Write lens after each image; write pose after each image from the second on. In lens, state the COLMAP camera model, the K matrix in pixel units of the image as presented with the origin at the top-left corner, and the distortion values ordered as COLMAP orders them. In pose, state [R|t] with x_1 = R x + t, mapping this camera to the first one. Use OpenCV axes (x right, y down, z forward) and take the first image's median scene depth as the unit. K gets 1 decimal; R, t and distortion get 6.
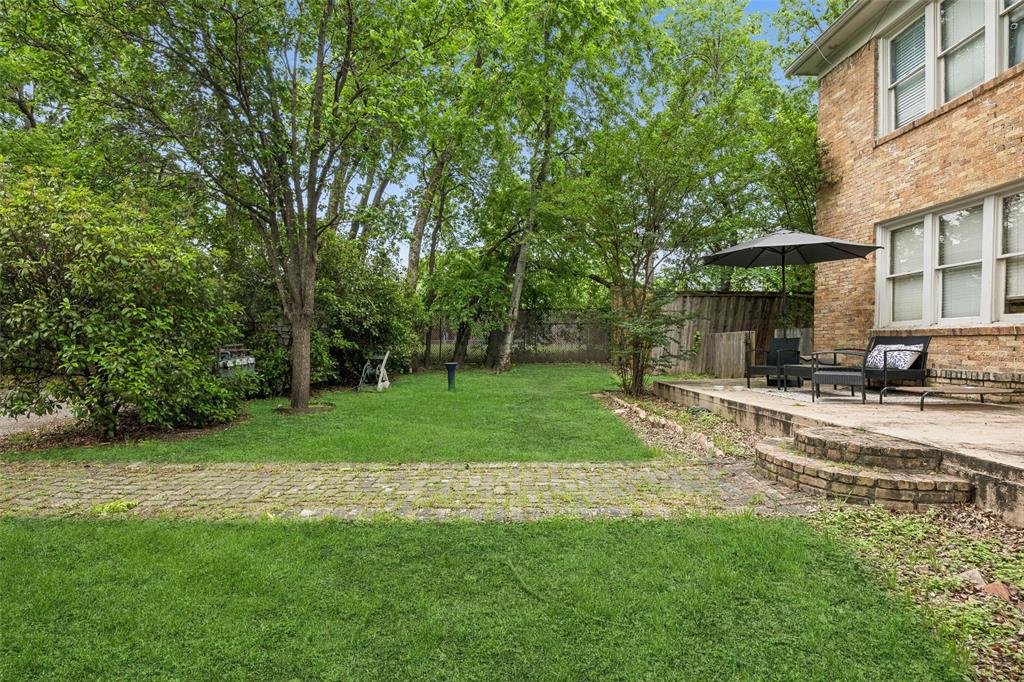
lens RADIAL K [[551.2, 0, 511.0], [0, 551.2, 345.3], [0, 0, 1]] dist [0.002448, -0.000667]
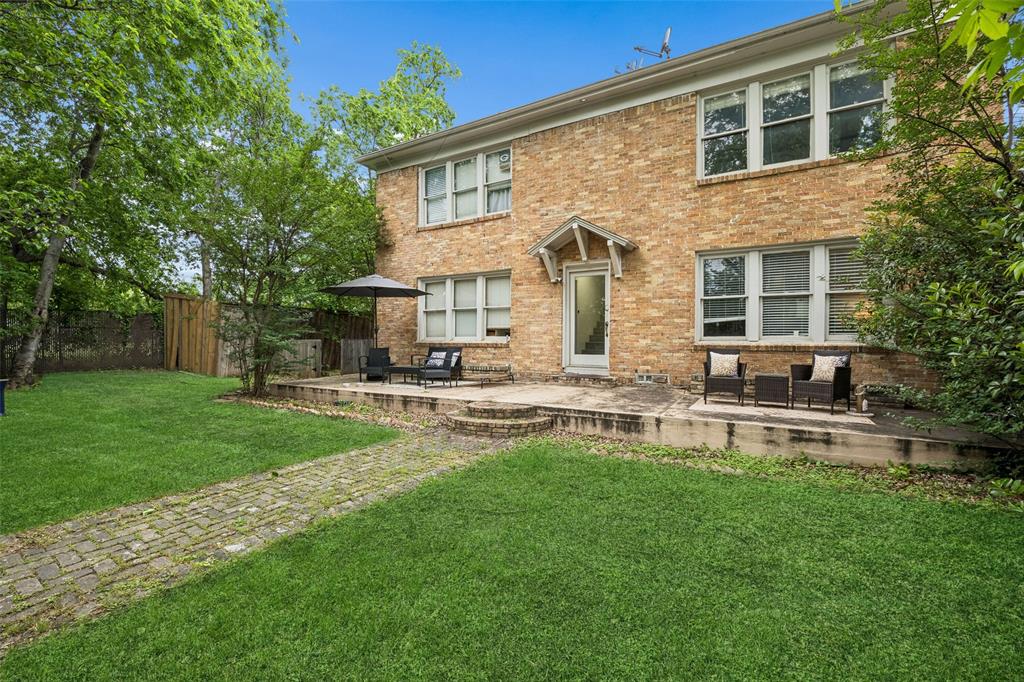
lens RADIAL K [[440.8, 0, 512.0], [0, 440.8, 341.0], [0, 0, 1]] dist [-0.003506, -0.000344]
pose [[0.527647, 0.003703, 0.849455, -0.389295], [0.000912, 0.999987, -0.004926, -0.030365], [-0.849463, 0.003374, 0.527637, 0.082256]]
